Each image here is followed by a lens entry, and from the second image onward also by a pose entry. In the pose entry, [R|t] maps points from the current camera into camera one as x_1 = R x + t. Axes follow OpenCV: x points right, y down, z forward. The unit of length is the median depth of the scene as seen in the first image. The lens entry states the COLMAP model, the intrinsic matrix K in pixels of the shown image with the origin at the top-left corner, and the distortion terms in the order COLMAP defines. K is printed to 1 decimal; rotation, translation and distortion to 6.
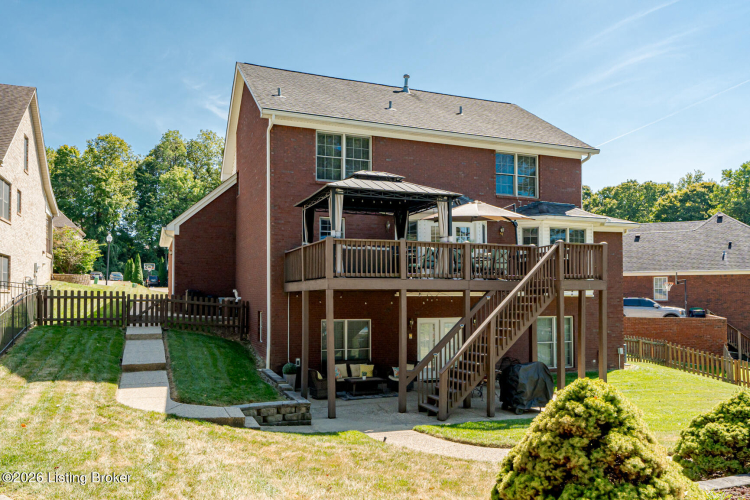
lens RADIAL K [[573.1, 0, 373.0], [0, 573.1, 284.7], [0, 0, 1]] dist [-0.008133, -0.003616]
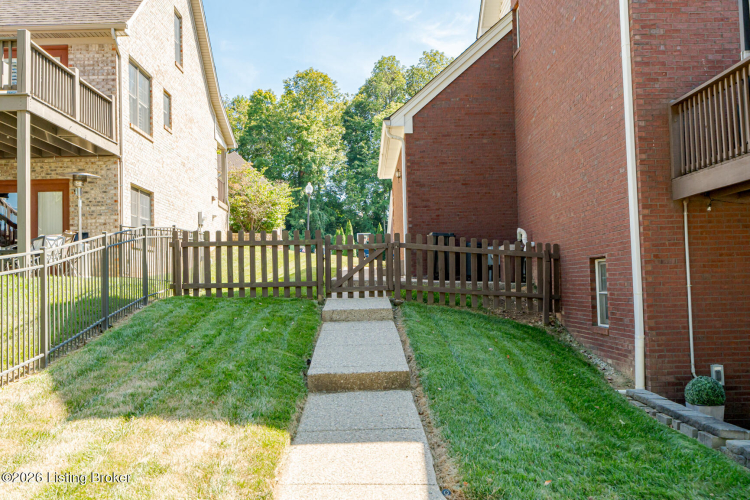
lens RADIAL K [[760.6, 0, 375.0], [0, 760.6, 250.0], [0, 0, 1]] dist [0.008457, 0.024841]
pose [[0.935902, -0.038264, -0.350176, -0.128821], [0.031039, 0.999174, -0.026223, 0.043042], [0.350891, 0.013673, 0.936317, 0.326311]]
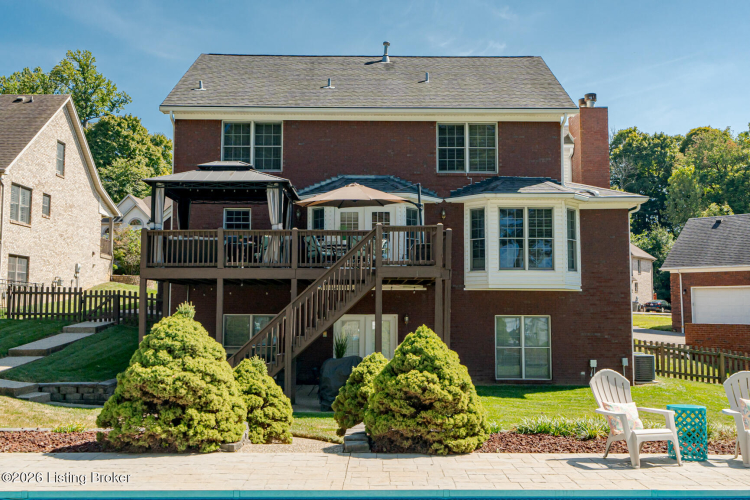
lens RADIAL K [[760.6, 0, 375.0], [0, 760.6, 250.0], [0, 0, 1]] dist [0.008457, 0.024841]
pose [[0.932511, -0.025449, -0.360245, 0.491888], [0.005184, 0.998354, -0.057109, 0.022259], [0.361106, 0.051387, 0.931108, -0.087571]]
